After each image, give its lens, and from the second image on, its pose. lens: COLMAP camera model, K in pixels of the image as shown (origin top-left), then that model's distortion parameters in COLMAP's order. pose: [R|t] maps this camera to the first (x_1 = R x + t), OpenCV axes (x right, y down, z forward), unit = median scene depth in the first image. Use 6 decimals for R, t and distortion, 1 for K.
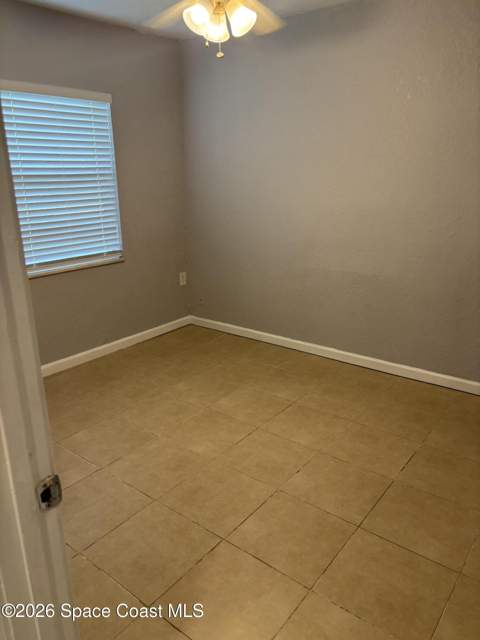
lens RADIAL K [[474.7, 0, 238.4], [0, 474.7, 320.1], [0, 0, 1]] dist [0.038178, -0.054748]
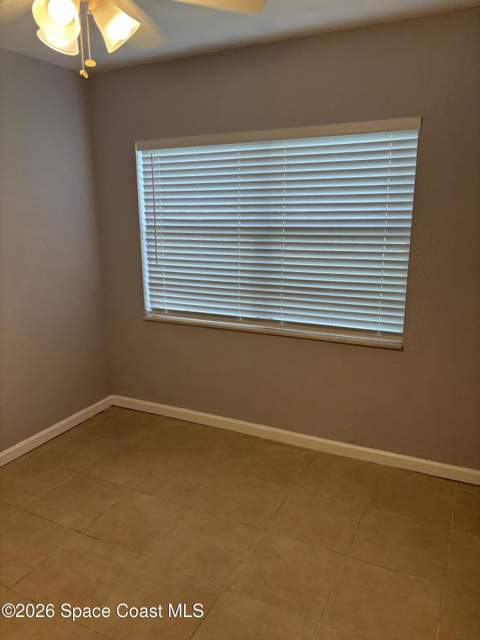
lens RADIAL K [[474.7, 0, 241.3], [0, 474.7, 320.5], [0, 0, 1]] dist [0.038178, -0.054748]
pose [[0.210979, 0.228600, -0.950384, 0.408467], [-0.298413, 0.940917, 0.160077, -0.231358], [0.930826, 0.249834, 0.266731, 0.653630]]
